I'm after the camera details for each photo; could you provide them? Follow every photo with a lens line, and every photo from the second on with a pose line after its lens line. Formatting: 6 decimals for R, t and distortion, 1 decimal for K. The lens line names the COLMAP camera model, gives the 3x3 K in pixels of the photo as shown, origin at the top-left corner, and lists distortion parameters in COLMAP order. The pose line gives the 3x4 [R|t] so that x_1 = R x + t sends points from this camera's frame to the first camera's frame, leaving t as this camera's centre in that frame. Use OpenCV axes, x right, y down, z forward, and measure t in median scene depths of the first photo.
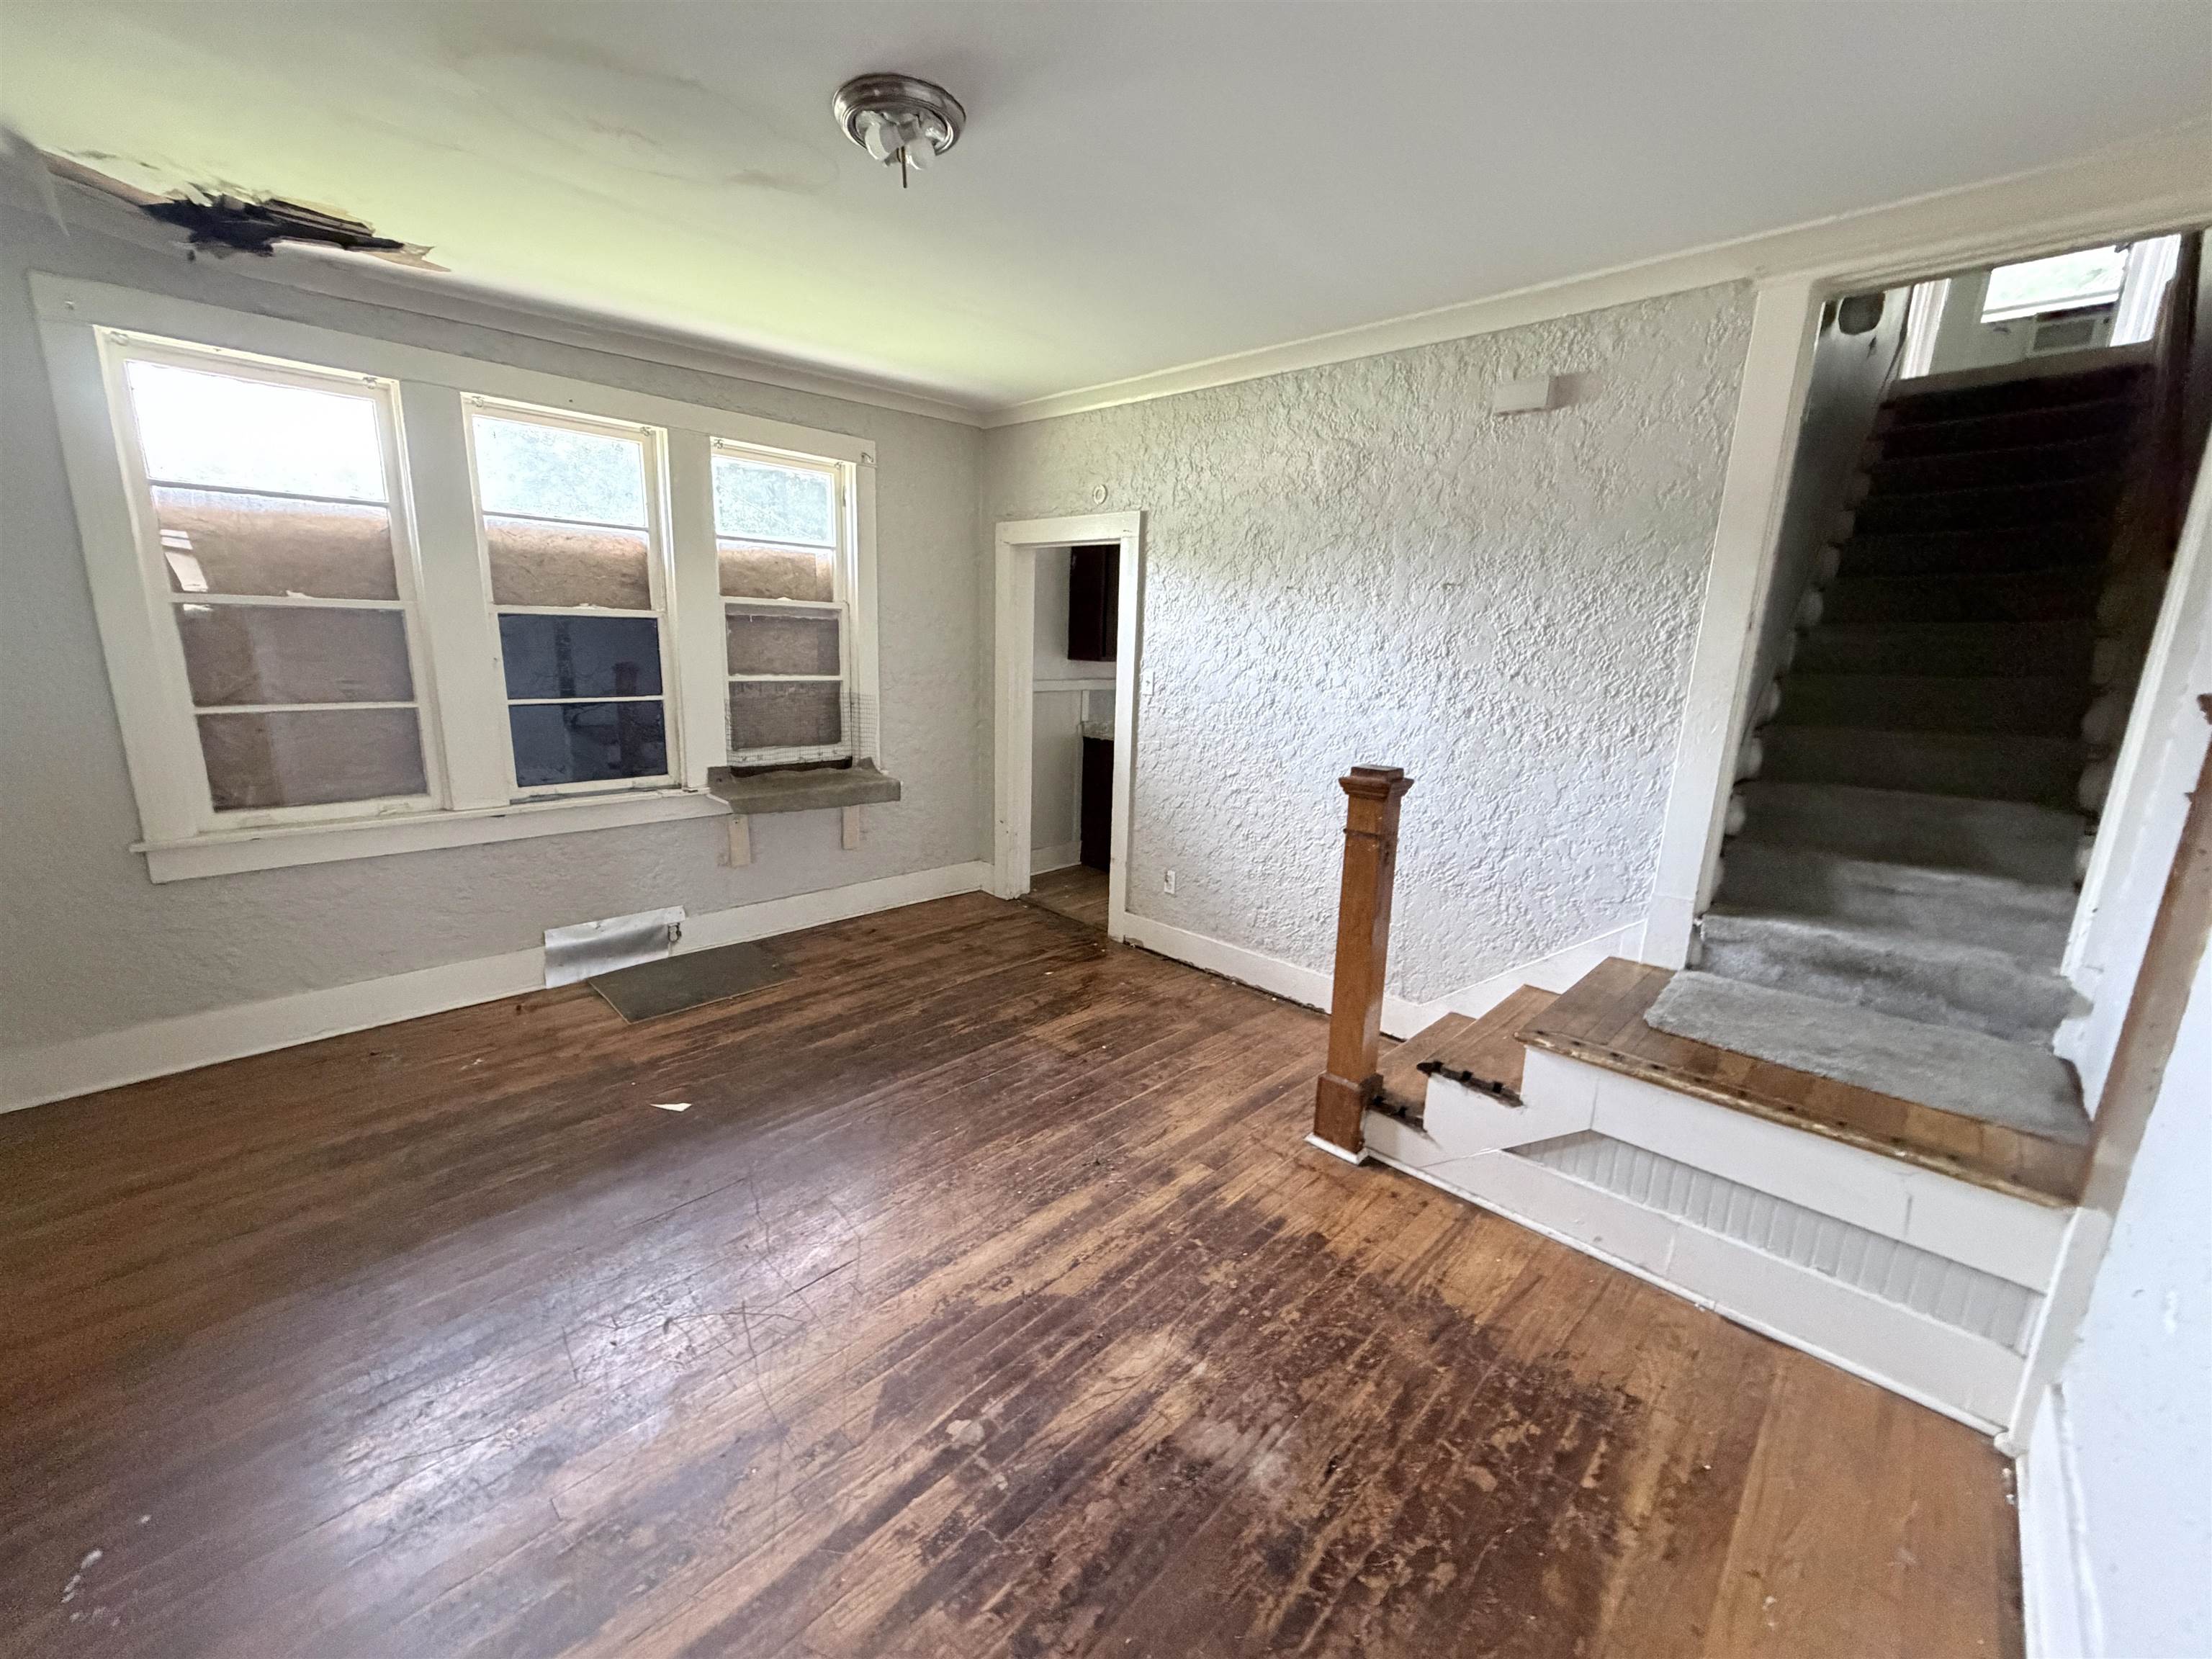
lens RADIAL K [[865.4, 0, 1078.8], [0, 865.4, 822.5], [0, 0, 1]] dist [-0.000657, -0.000125]
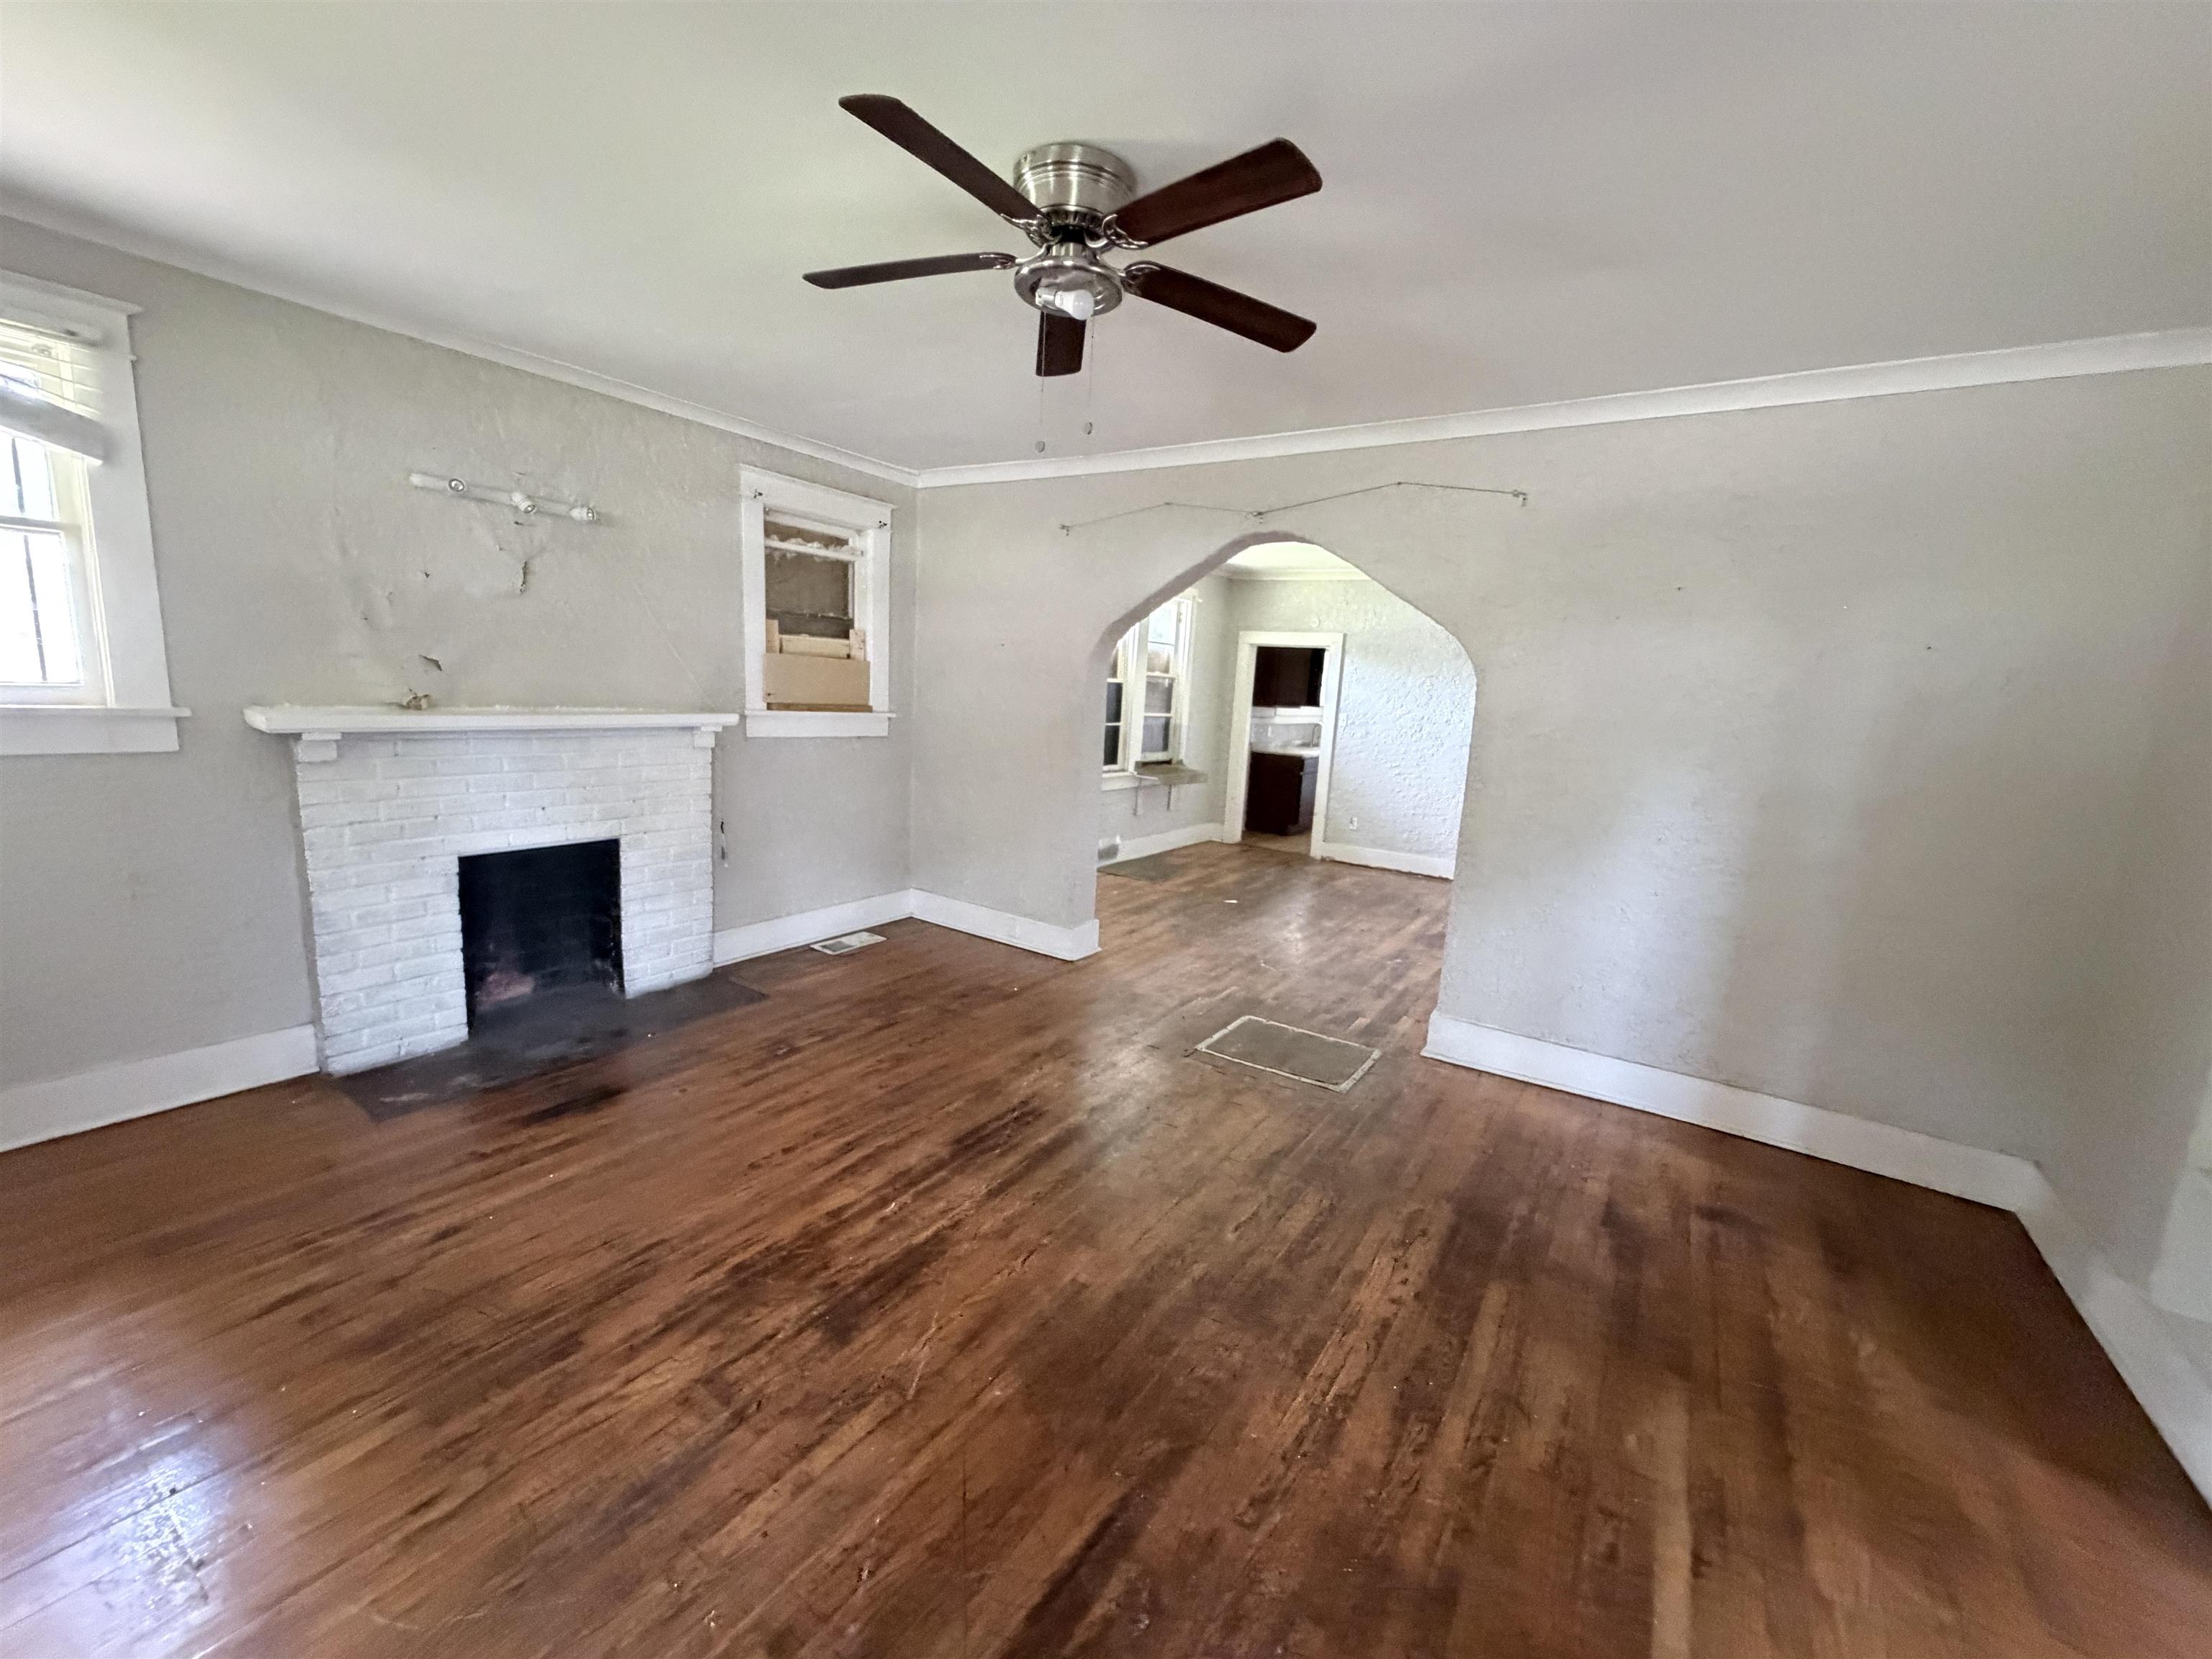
lens RADIAL K [[891.1, 0, 1103.2], [0, 891.1, 831.4], [0, 0, 1]] dist [0.003636, -0.000214]
pose [[0.977232, -0.013979, 0.211714, -1.166847], [0.022598, 0.999009, -0.038346, 0.208232], [-0.210968, 0.042257, 0.976579, -1.118914]]
